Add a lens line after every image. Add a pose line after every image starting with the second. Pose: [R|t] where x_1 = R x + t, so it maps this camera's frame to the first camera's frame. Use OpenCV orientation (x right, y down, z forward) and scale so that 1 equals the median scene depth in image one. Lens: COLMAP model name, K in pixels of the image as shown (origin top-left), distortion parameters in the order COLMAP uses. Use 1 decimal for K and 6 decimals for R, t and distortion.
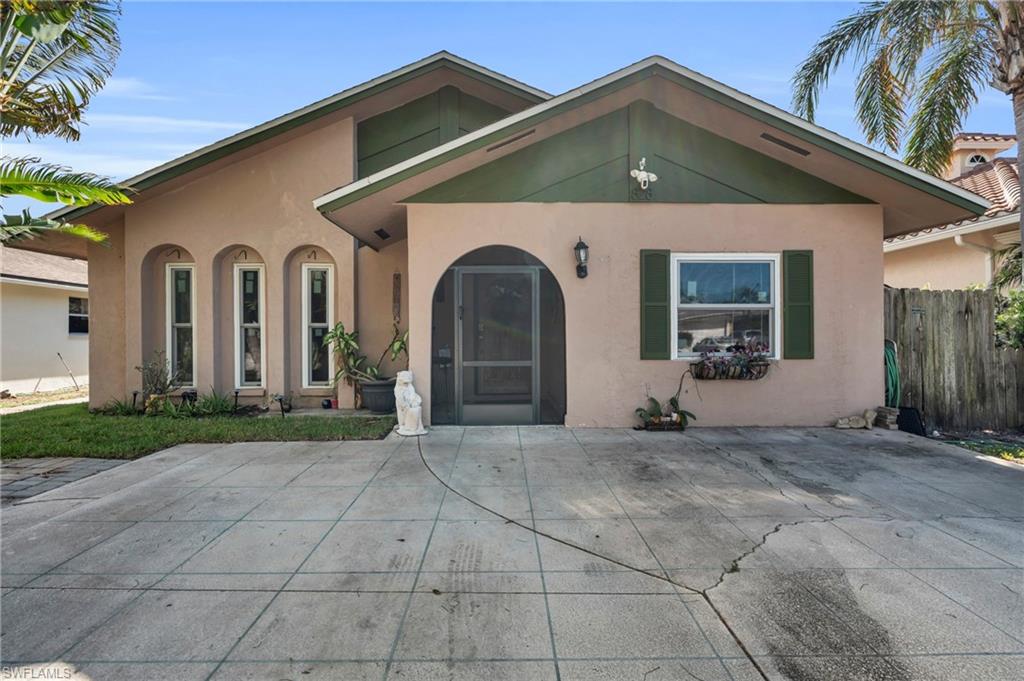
lens RADIAL K [[459.7, 0, 461.2], [0, 459.7, 330.2], [0, 0, 1]] dist [-0.003572, 0.000523]
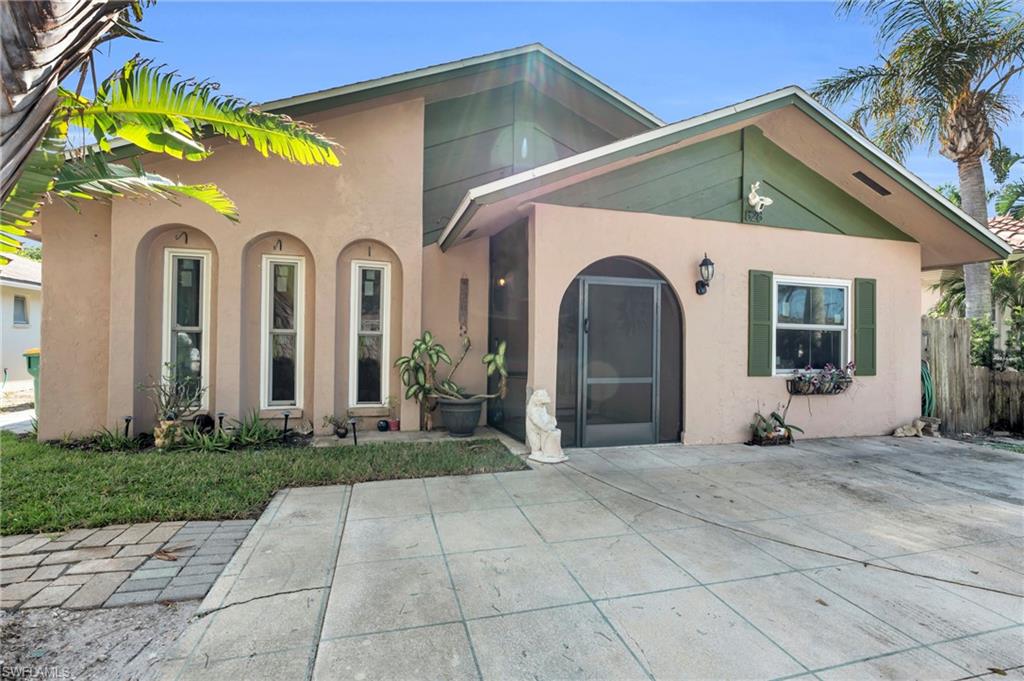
lens RADIAL K [[459.7, 0, 461.2], [0, 459.7, 330.2], [0, 0, 1]] dist [-0.003572, 0.000523]
pose [[0.964668, 0.023960, 0.262375, -0.498576], [-0.021428, 0.999692, -0.012509, -0.012571], [-0.262594, 0.006445, 0.964885, 0.173424]]
